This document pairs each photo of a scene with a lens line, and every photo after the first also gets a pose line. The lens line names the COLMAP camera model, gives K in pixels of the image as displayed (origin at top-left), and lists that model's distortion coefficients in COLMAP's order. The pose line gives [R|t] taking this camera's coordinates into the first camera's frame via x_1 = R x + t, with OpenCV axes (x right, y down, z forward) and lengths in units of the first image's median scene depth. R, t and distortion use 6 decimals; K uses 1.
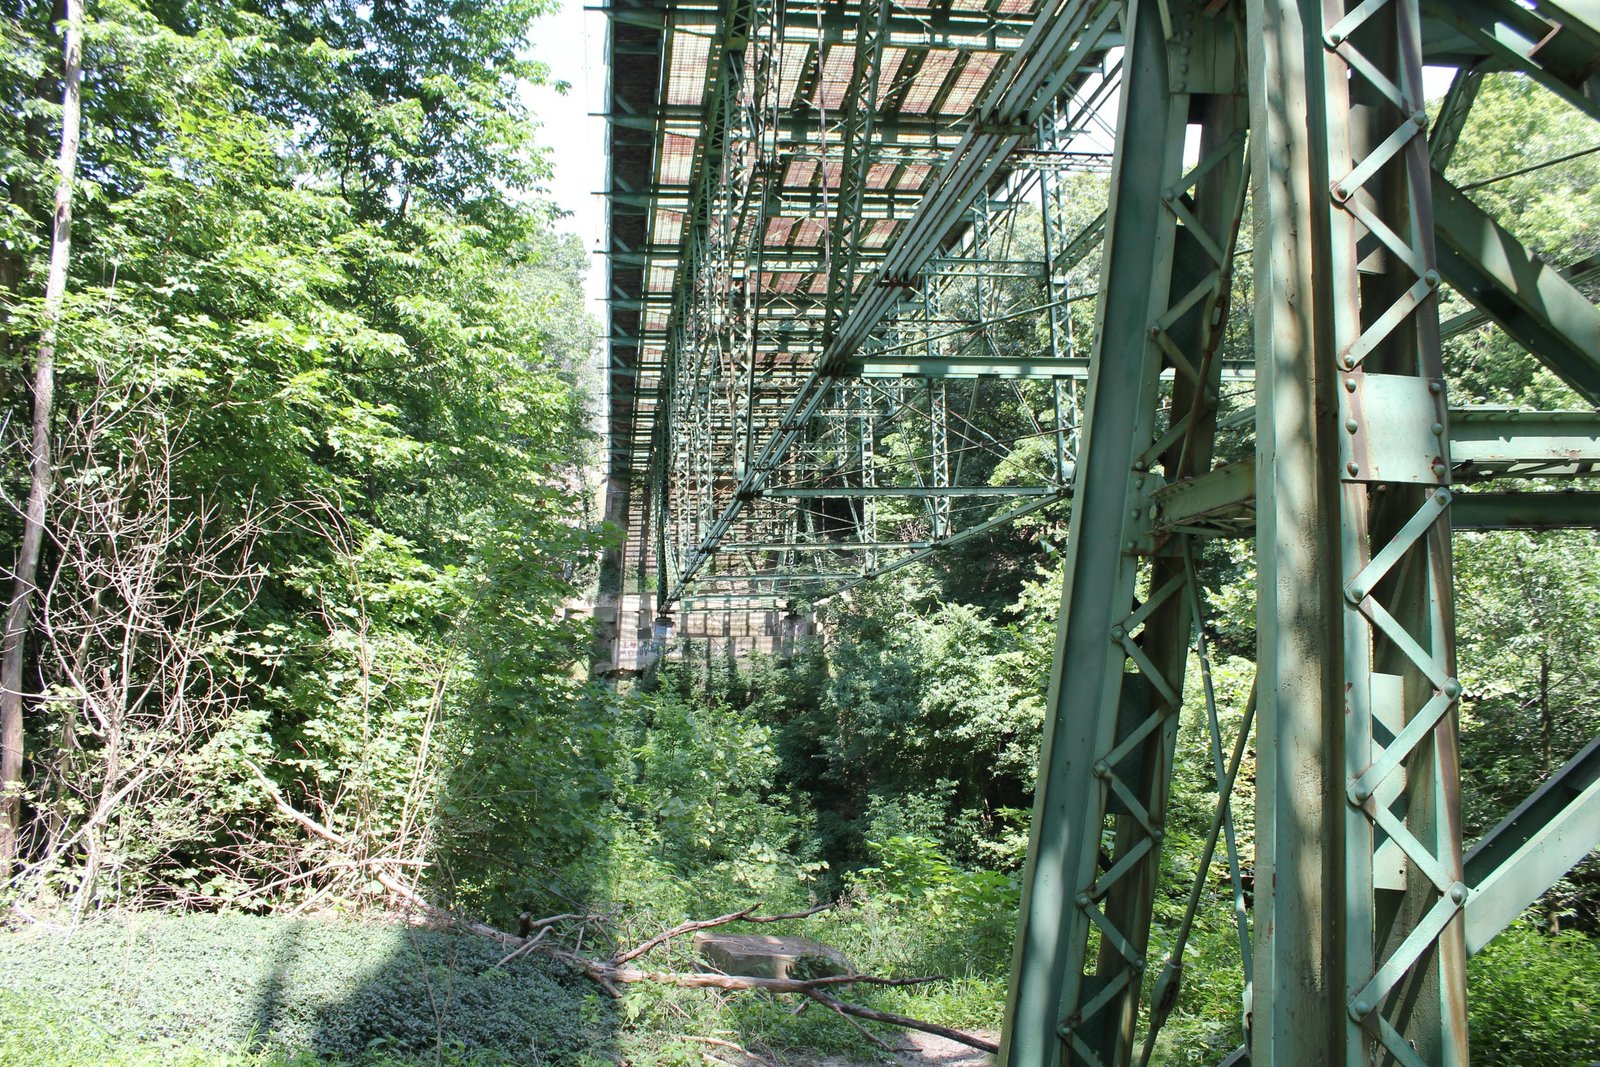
lens RADIAL K [[1356.0, 0, 800.0], [0, 1356.0, 533.5], [0, 0, 1]] dist [-0.006218, -0.001000]
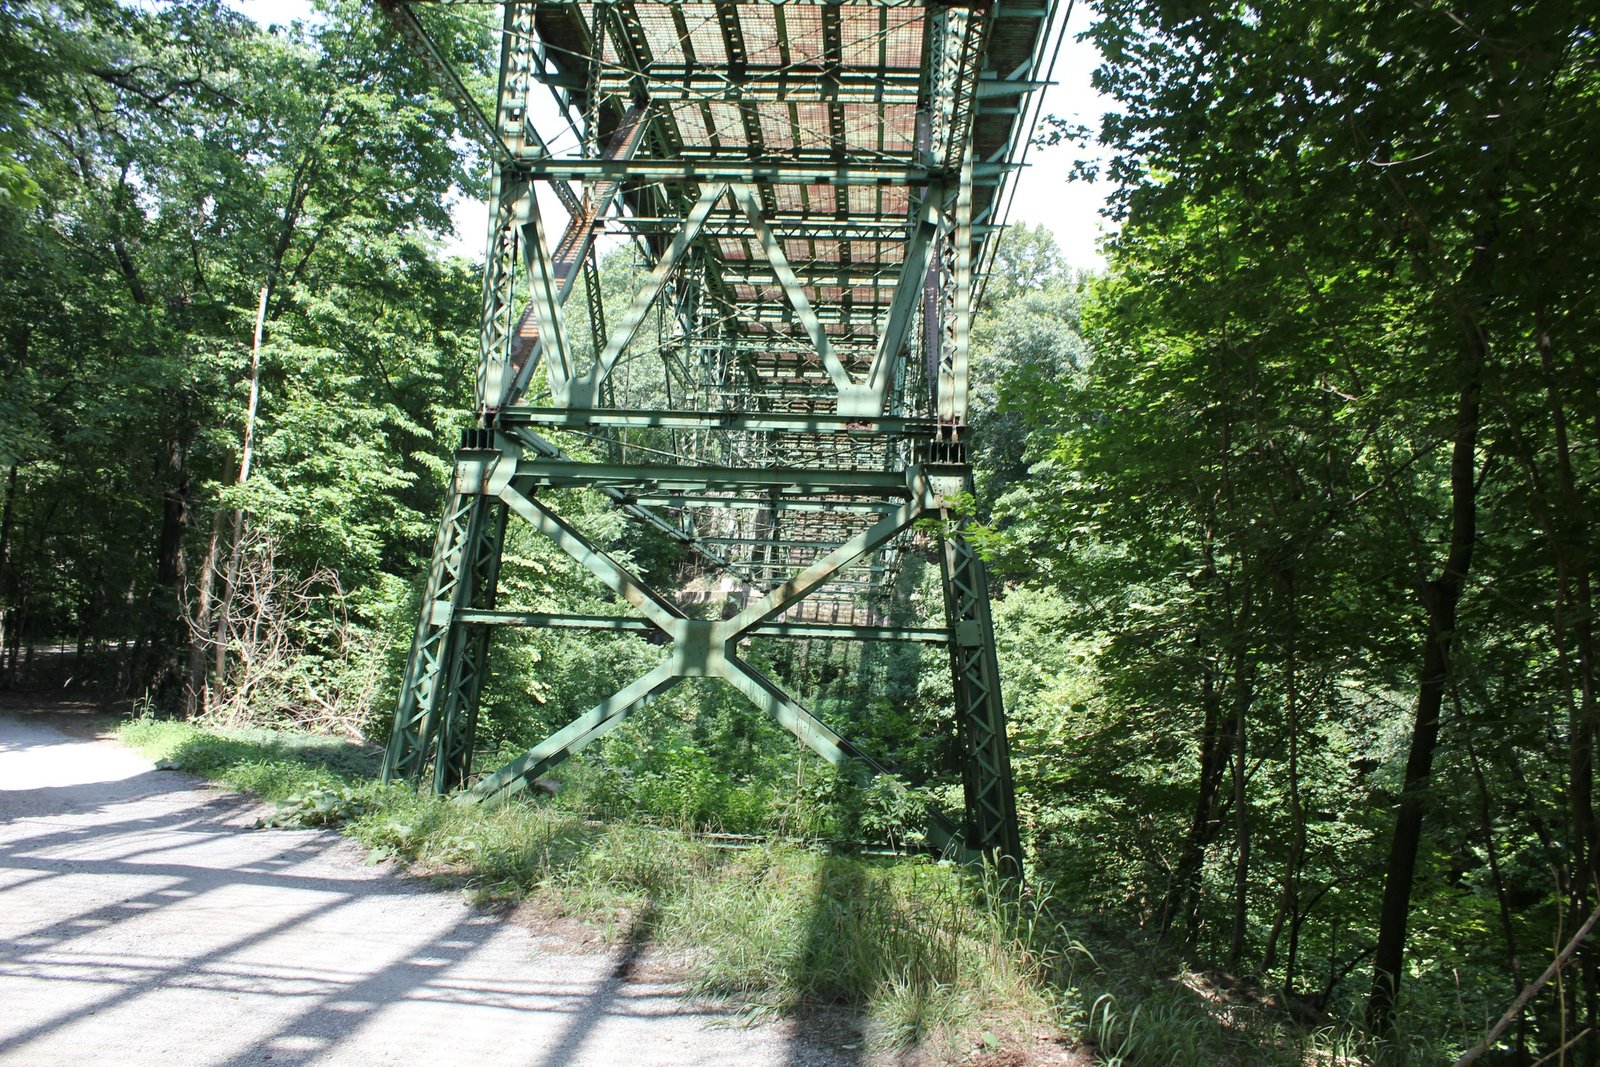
lens RADIAL K [[1356.0, 0, 800.0], [0, 1356.0, 533.5], [0, 0, 1]] dist [-0.006218, -0.001000]
pose [[0.980198, 0.049195, -0.191813, 0.811942], [-0.046549, 0.998749, 0.018281, -0.153197], [0.192473, -0.008991, 0.981261, -1.063792]]
